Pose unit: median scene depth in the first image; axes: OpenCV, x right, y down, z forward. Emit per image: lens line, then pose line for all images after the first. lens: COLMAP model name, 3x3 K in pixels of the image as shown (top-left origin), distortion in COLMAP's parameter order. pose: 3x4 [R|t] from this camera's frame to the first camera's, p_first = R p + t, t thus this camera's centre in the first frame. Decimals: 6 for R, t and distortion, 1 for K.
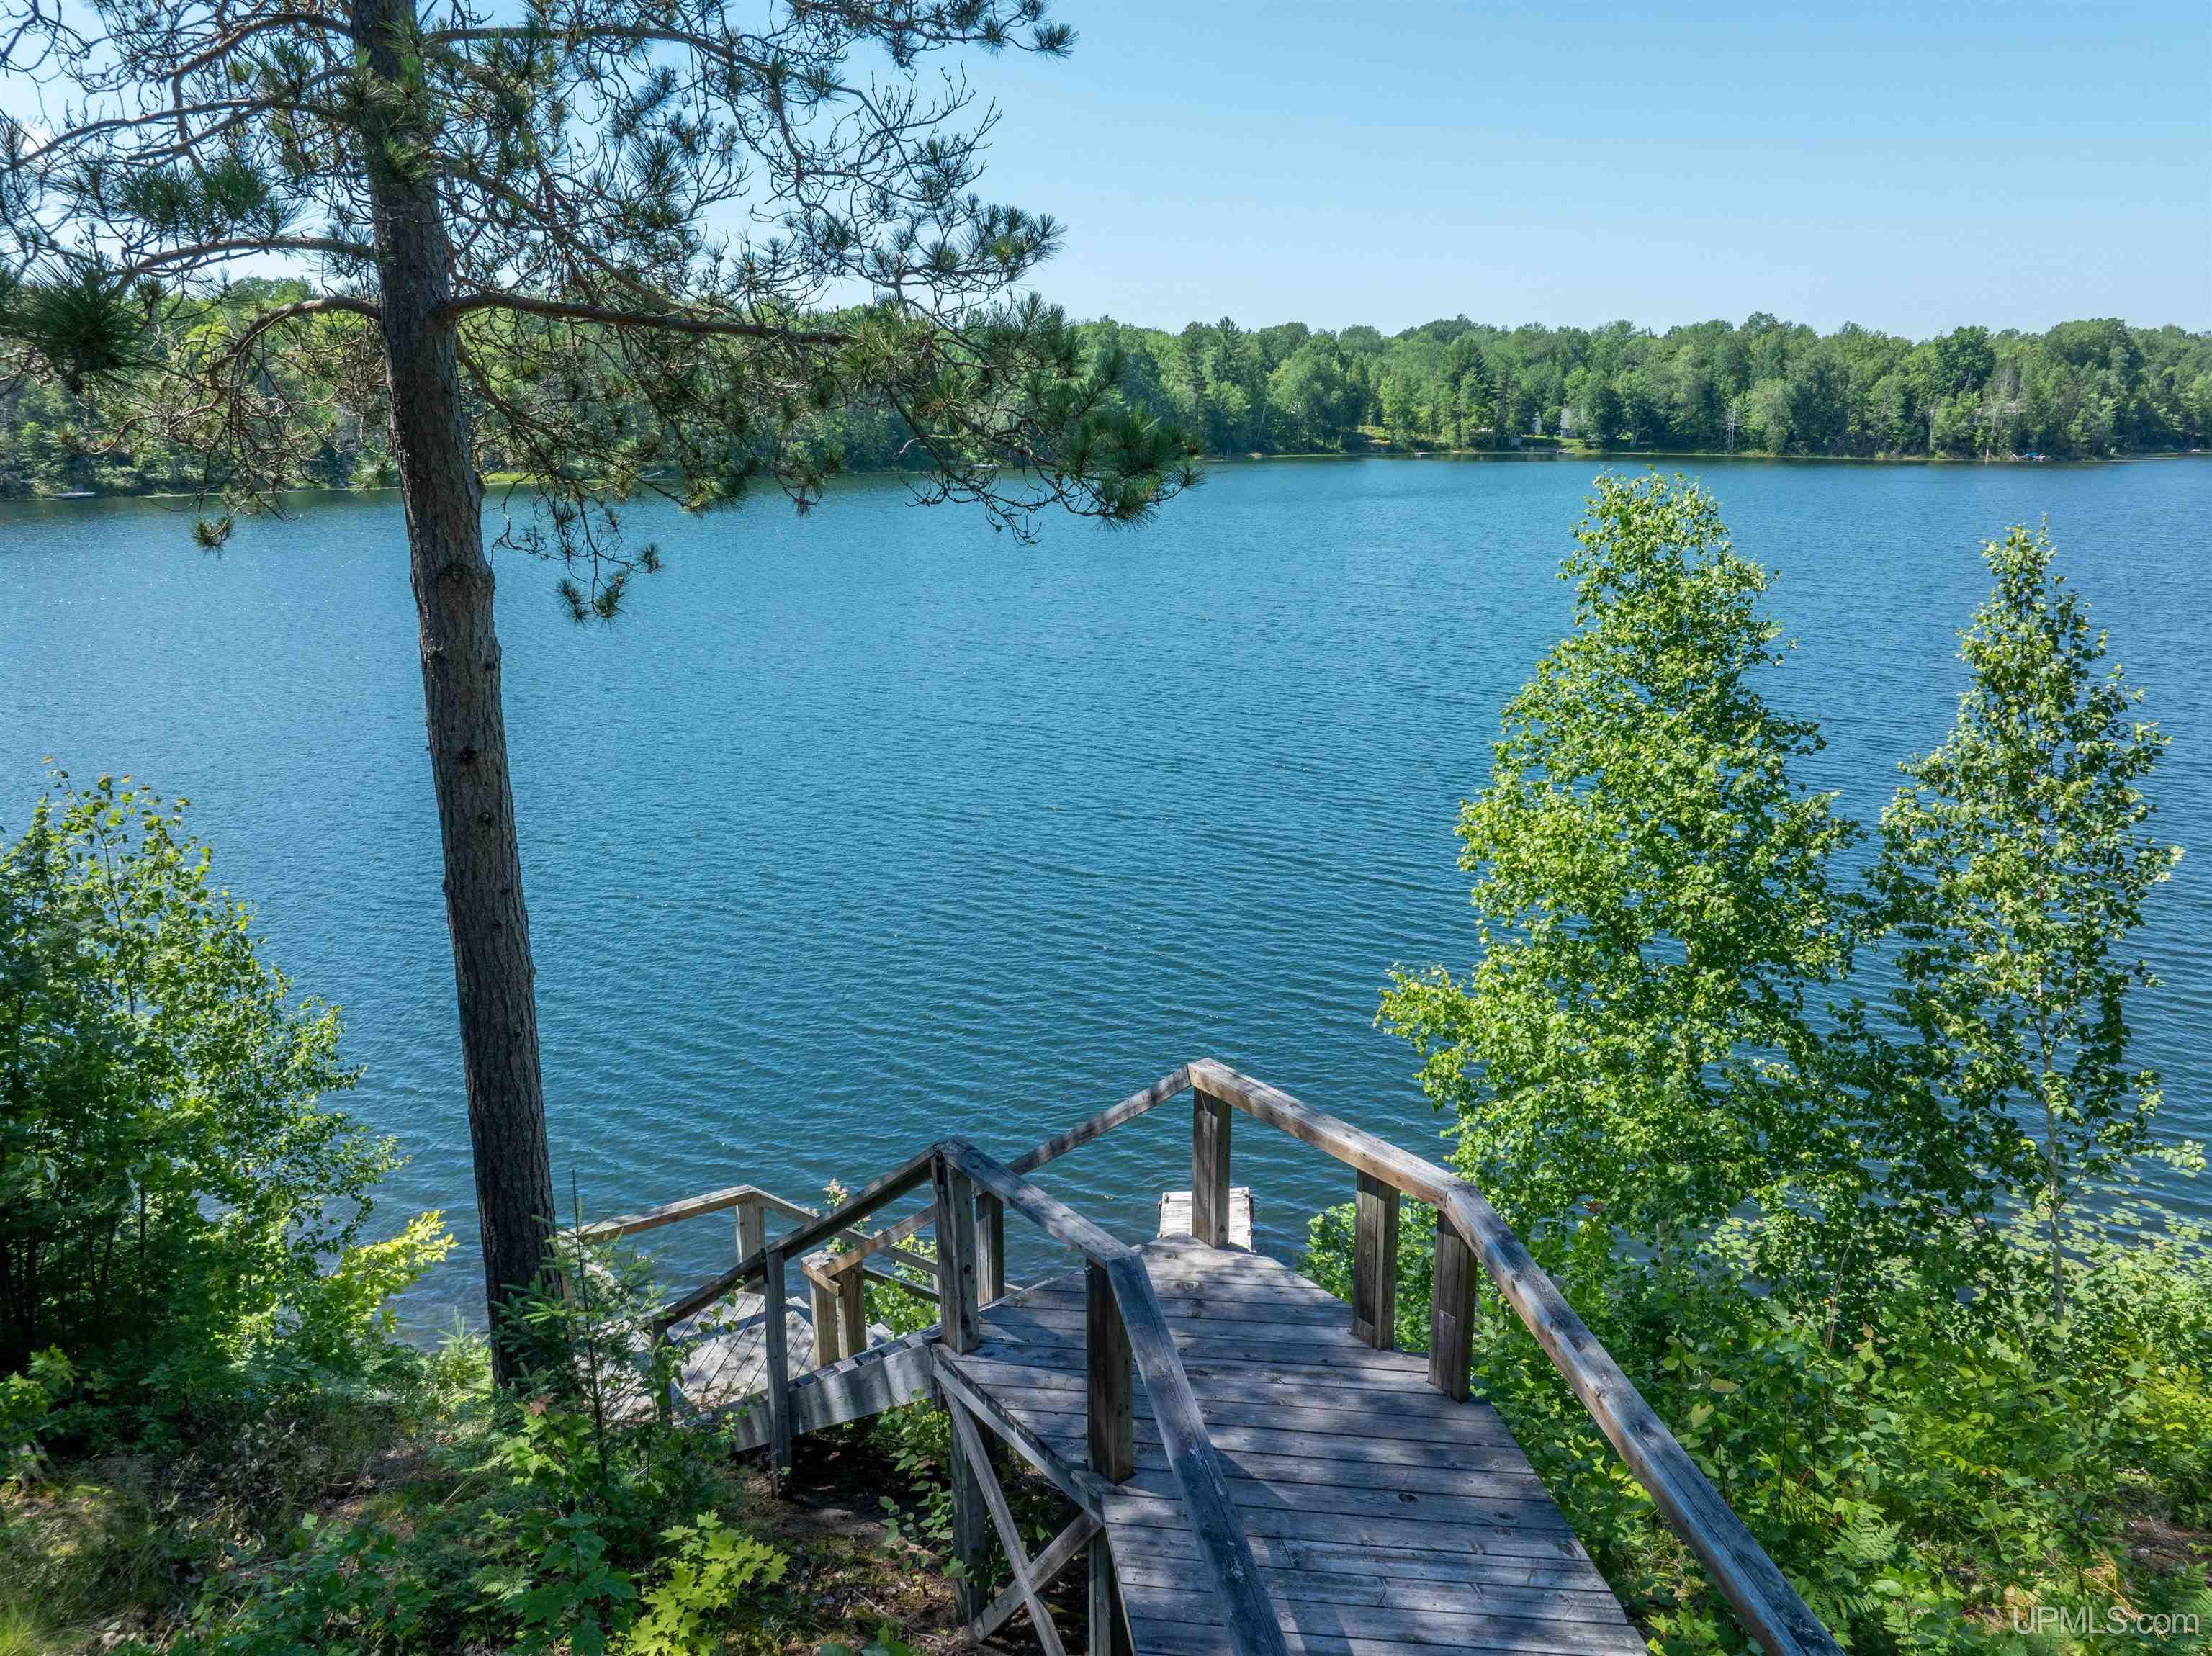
lens RADIAL K [[1544.3, 0, 1118.9], [0, 1544.3, 840.6], [0, 0, 1]] dist [-0.041402, 0.005849]
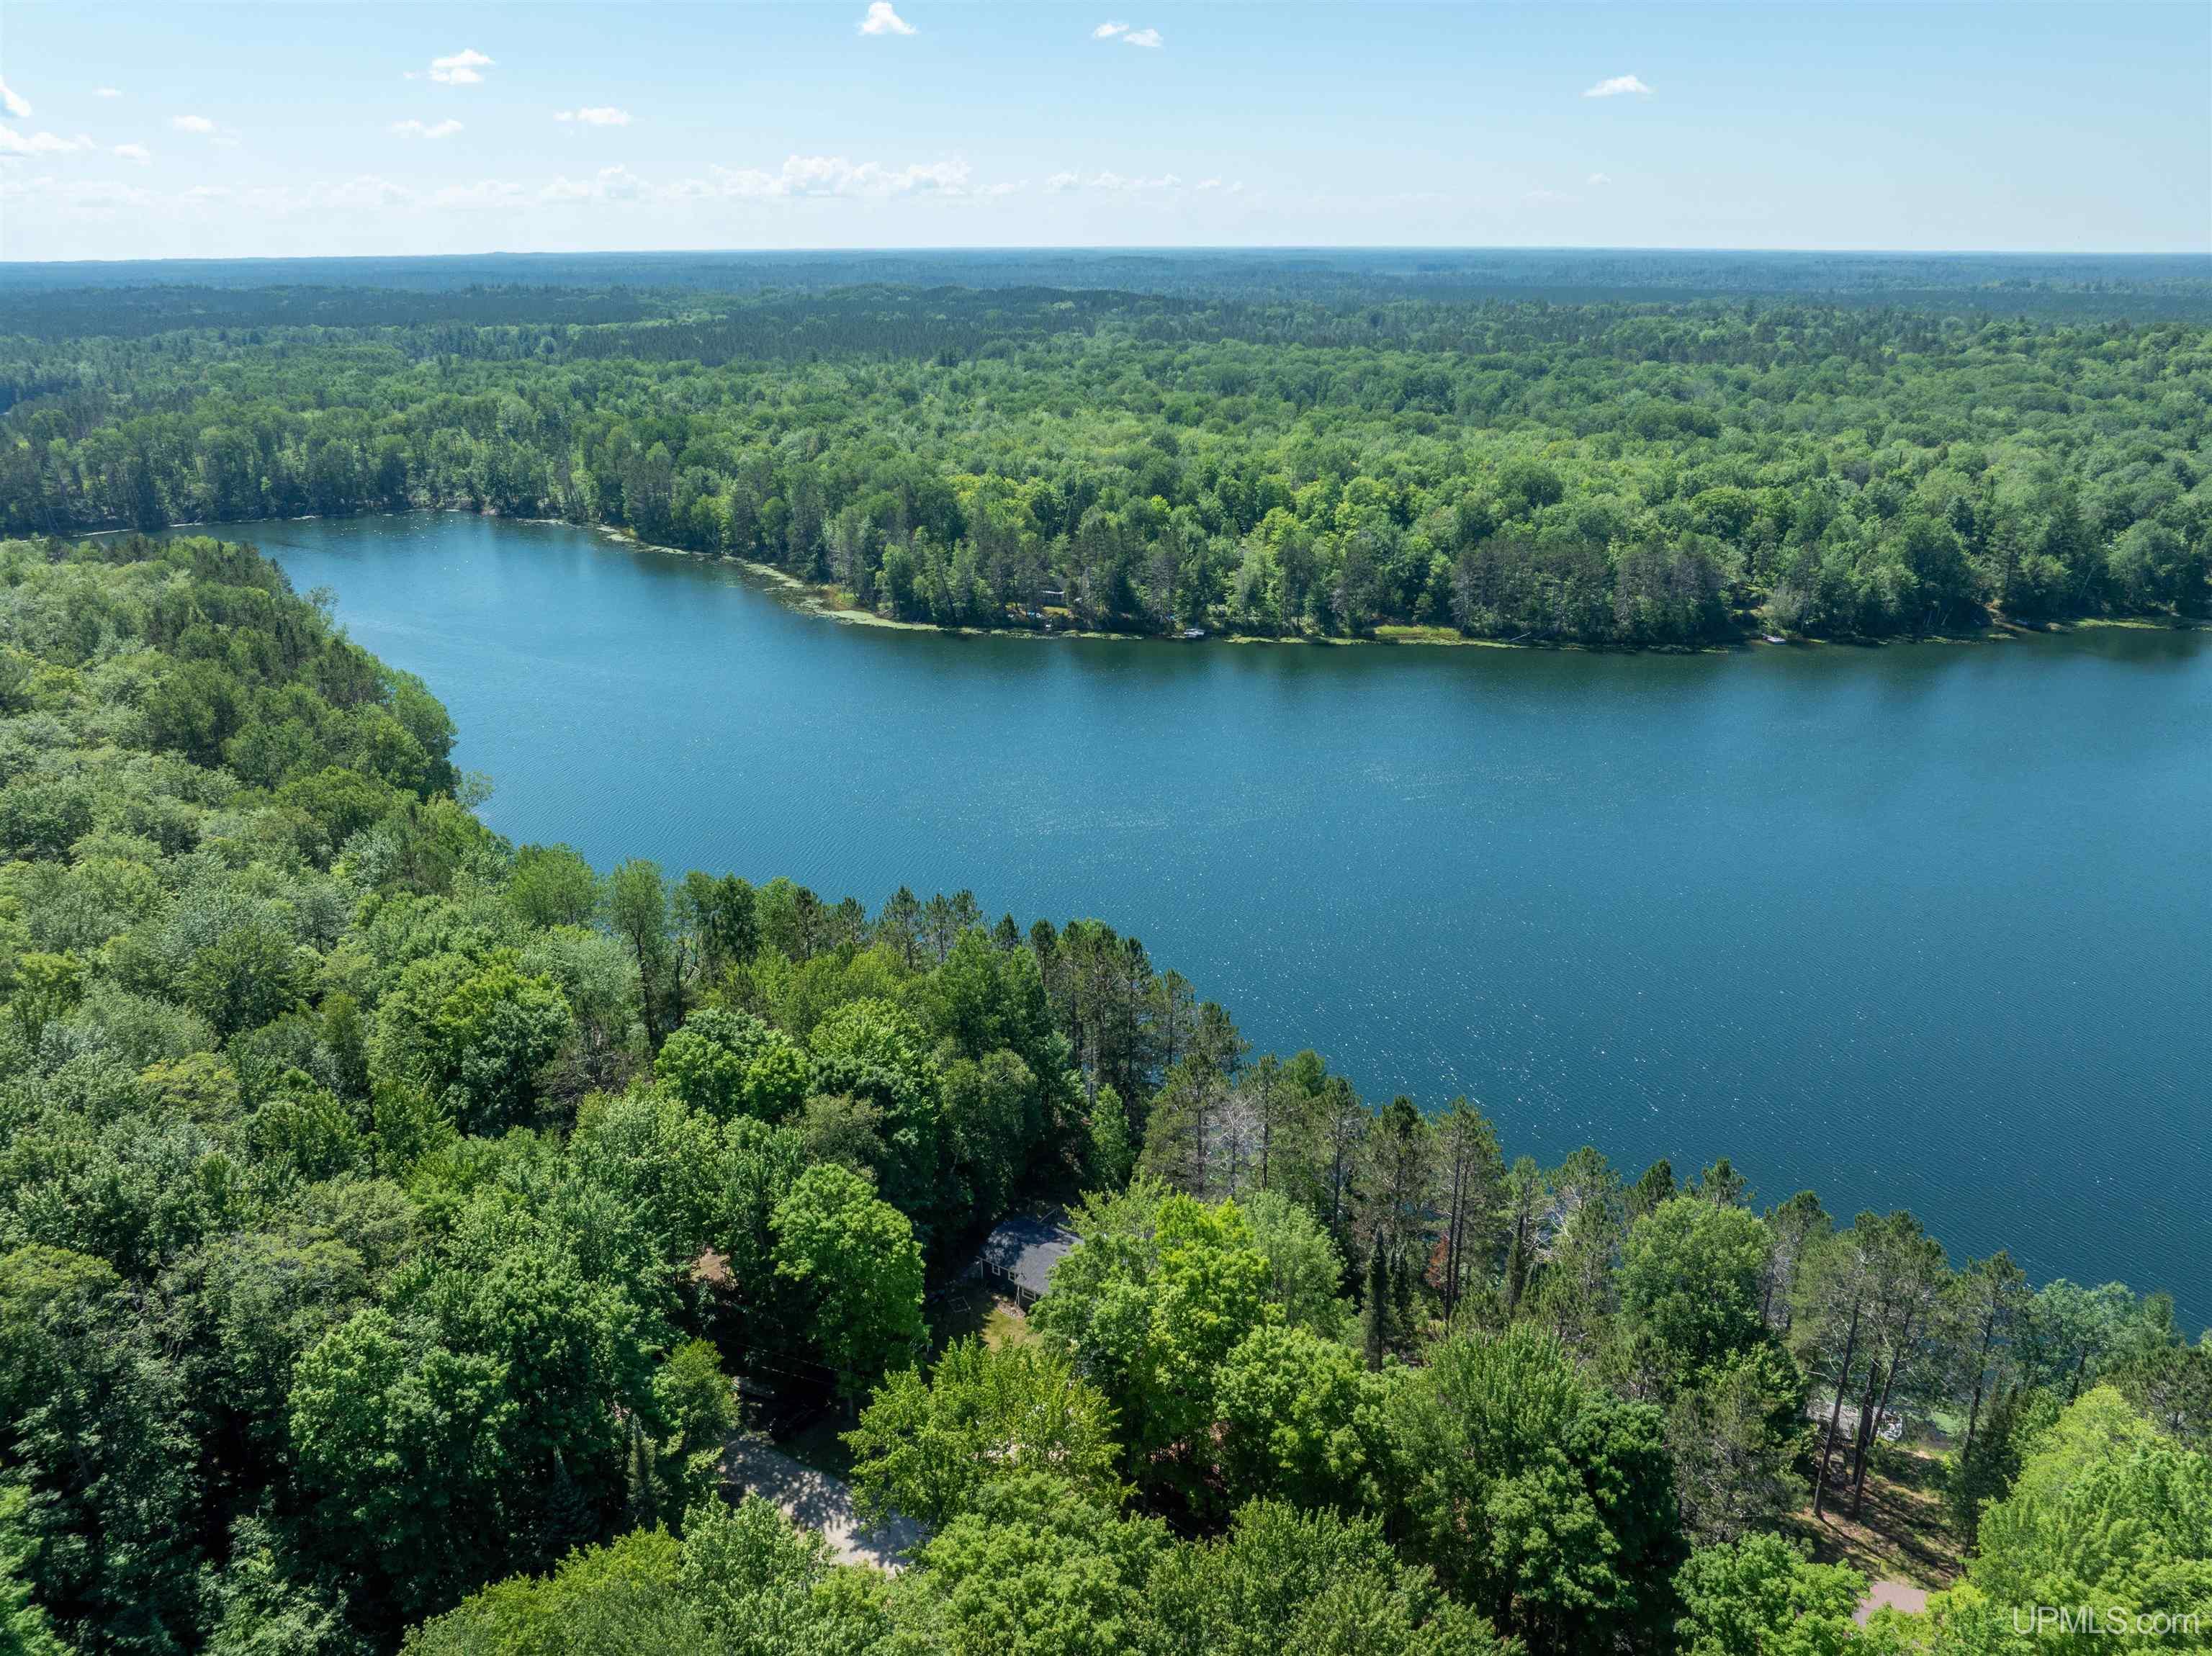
lens RADIAL K [[1544.3, 0, 1118.1], [0, 1544.3, 817.2], [0, 0, 1]] dist [-0.041402, 0.005849]
pose [[0.803828, 0.203008, -0.559150, 0.174276], [-0.160365, 0.979118, 0.124945, -0.126731], [0.572839, -0.010766, 0.819598, -0.312599]]
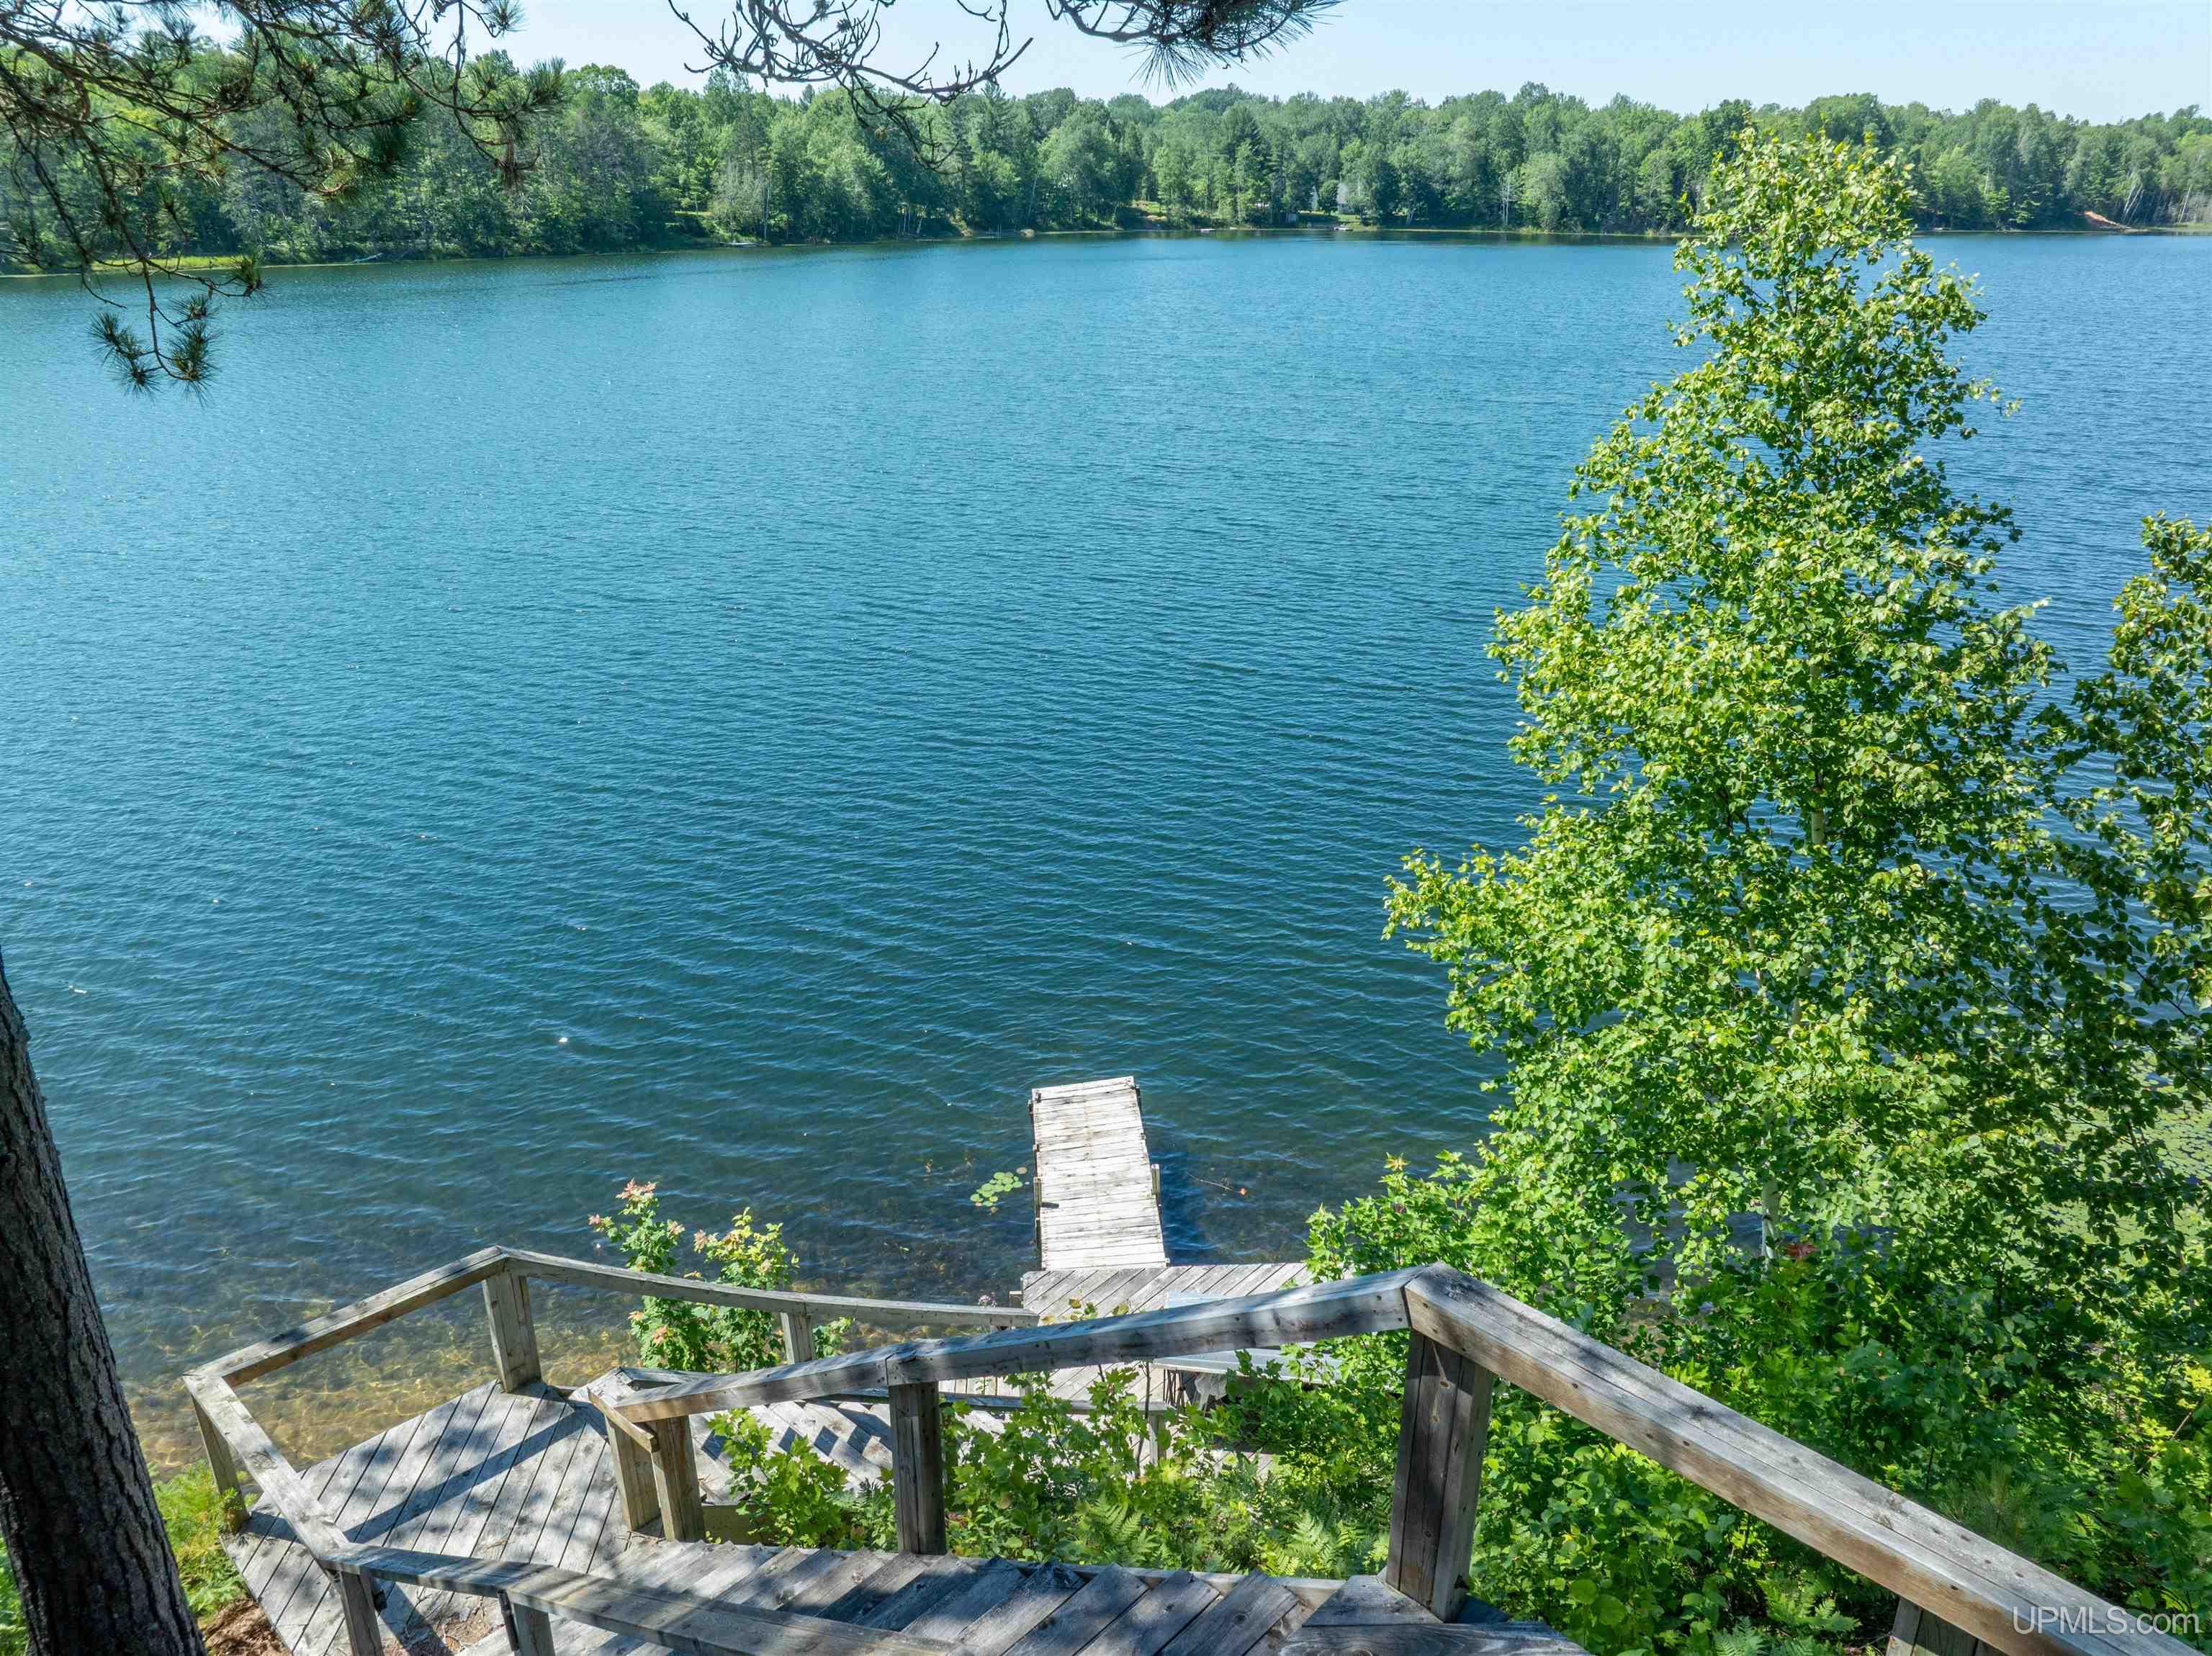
lens RADIAL K [[1544.3, 0, 1120.1], [0, 1544.3, 830.1], [0, 0, 1]] dist [-0.041402, 0.005849]
pose [[0.989519, -0.051018, 0.135092, -0.001763], [0.033838, 0.991384, 0.126544, -0.001008], [-0.140384, -0.120646, 0.982719, 0.011286]]
